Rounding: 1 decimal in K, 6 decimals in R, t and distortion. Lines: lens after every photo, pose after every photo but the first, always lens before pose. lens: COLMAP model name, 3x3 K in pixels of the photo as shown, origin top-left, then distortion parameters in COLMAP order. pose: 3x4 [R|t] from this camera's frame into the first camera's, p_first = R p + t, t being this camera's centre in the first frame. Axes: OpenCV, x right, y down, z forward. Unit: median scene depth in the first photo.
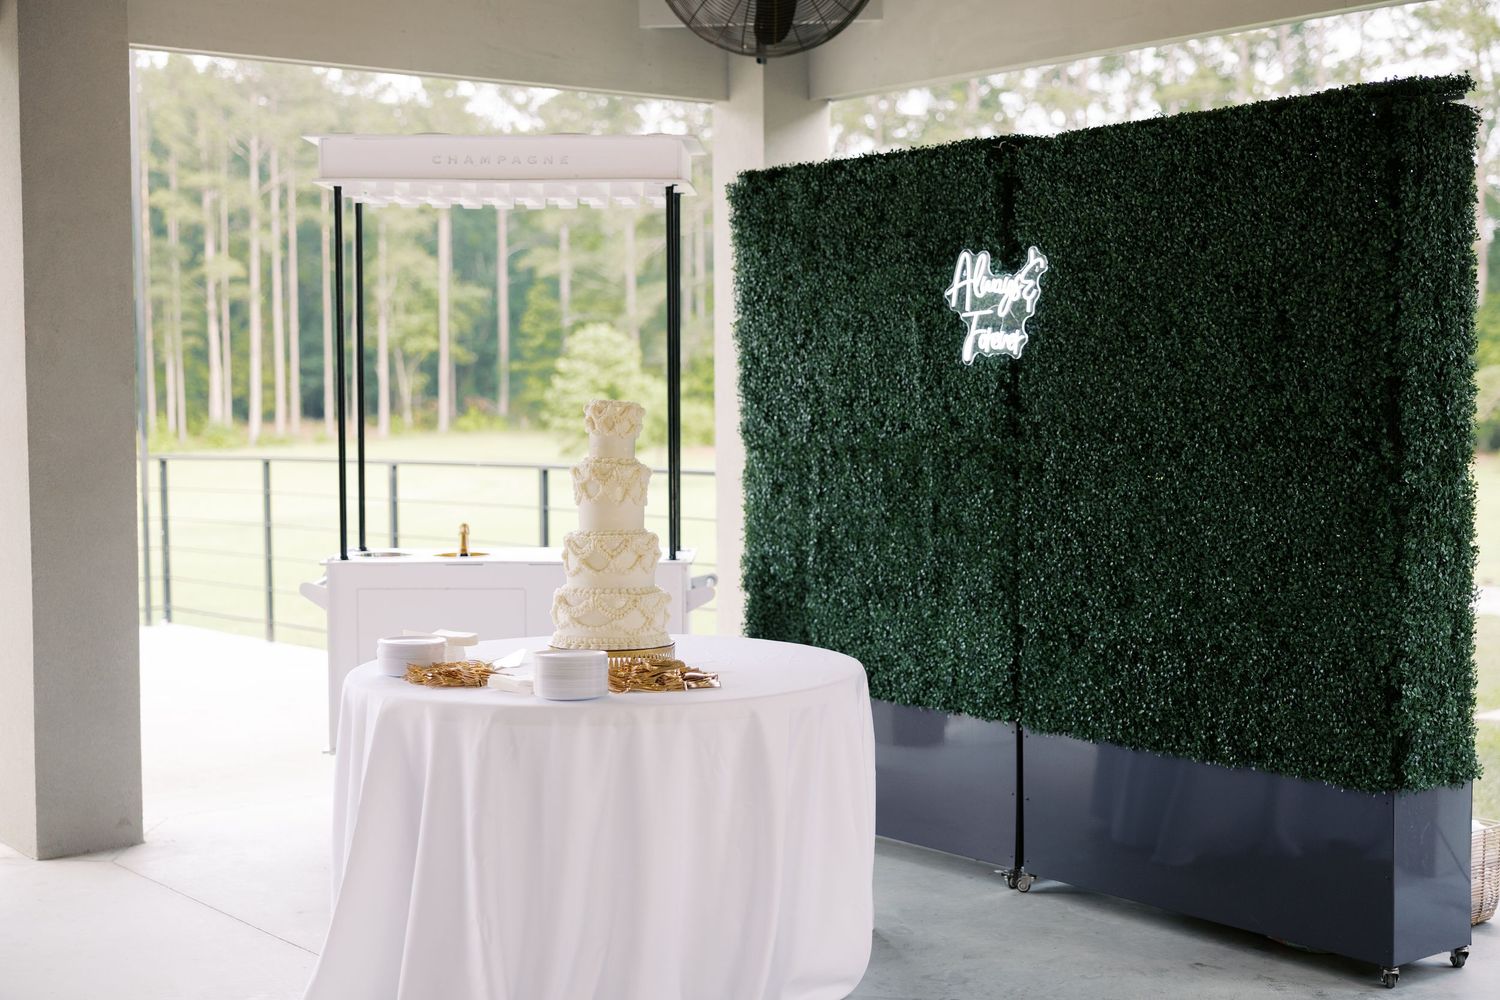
lens RADIAL K [[2064.2, 0, 756.3], [0, 2064.2, 497.2], [0, 0, 1]] dist [0.024979, 0.000000]
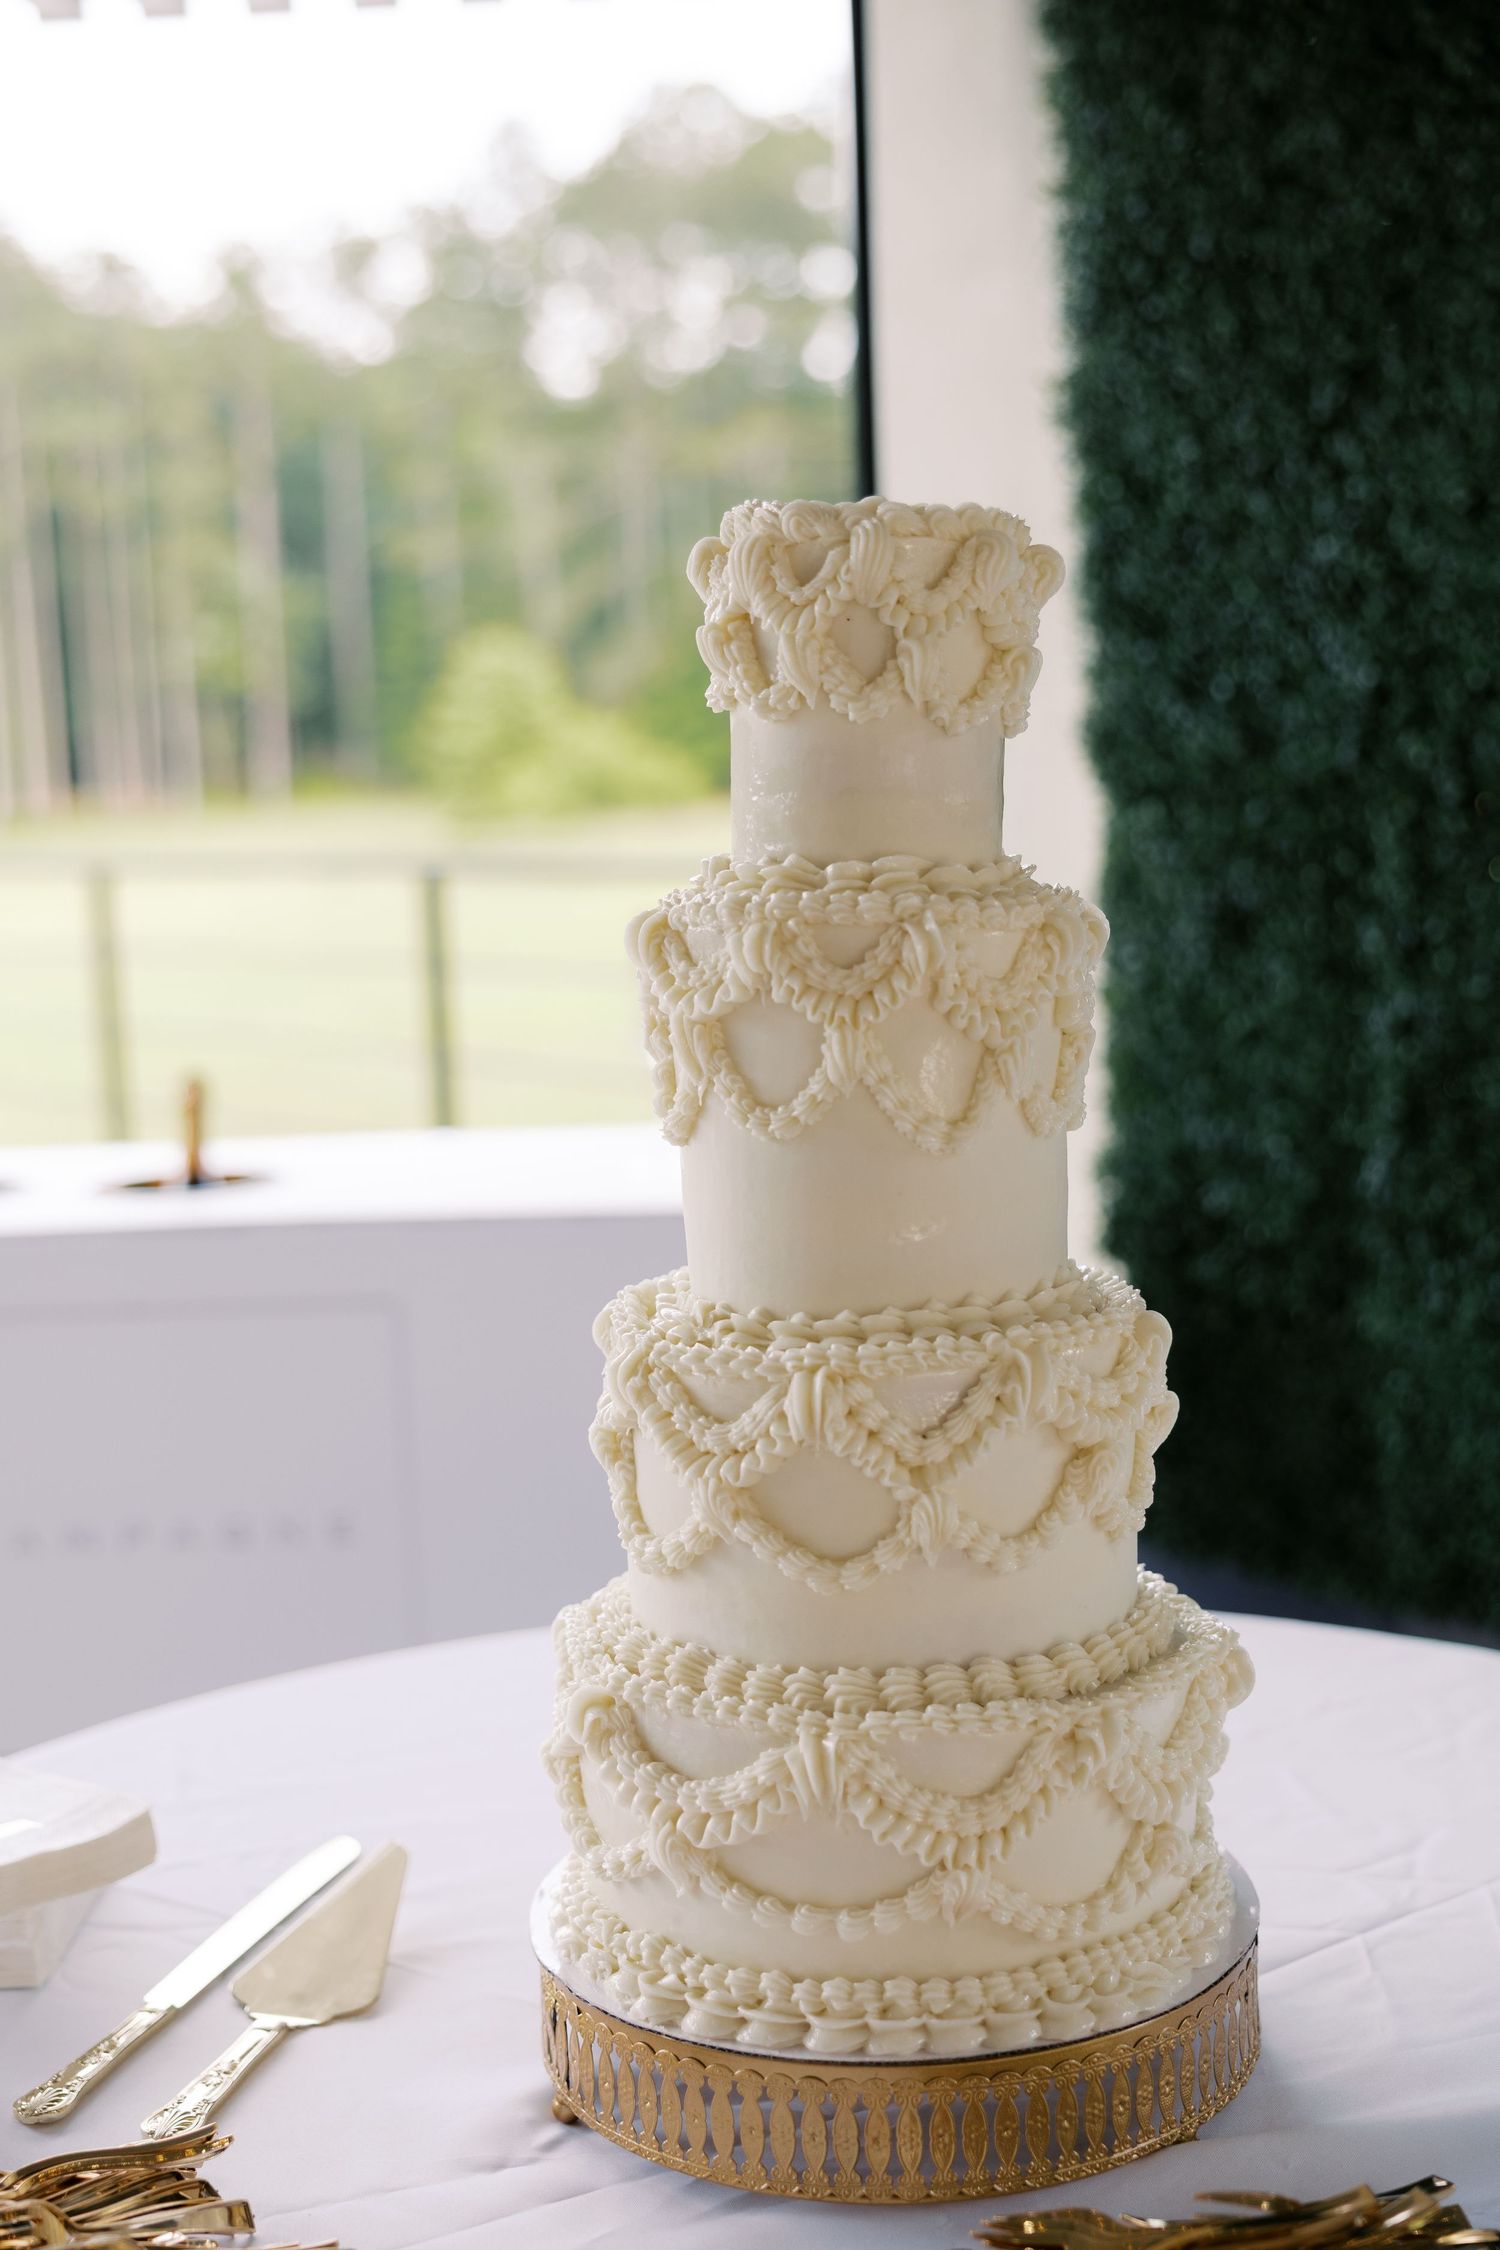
lens RADIAL K [[3096.3, 0, 745.3], [0, 3096.3, 1135.3], [0, 0, 1]] dist [0.024979, 0.000000]
pose [[0.999303, -0.037205, -0.003068, -0.061038], [0.037331, 0.996207, 0.078606, -0.012635], [0.000132, -0.078665, 0.996901, 0.568279]]
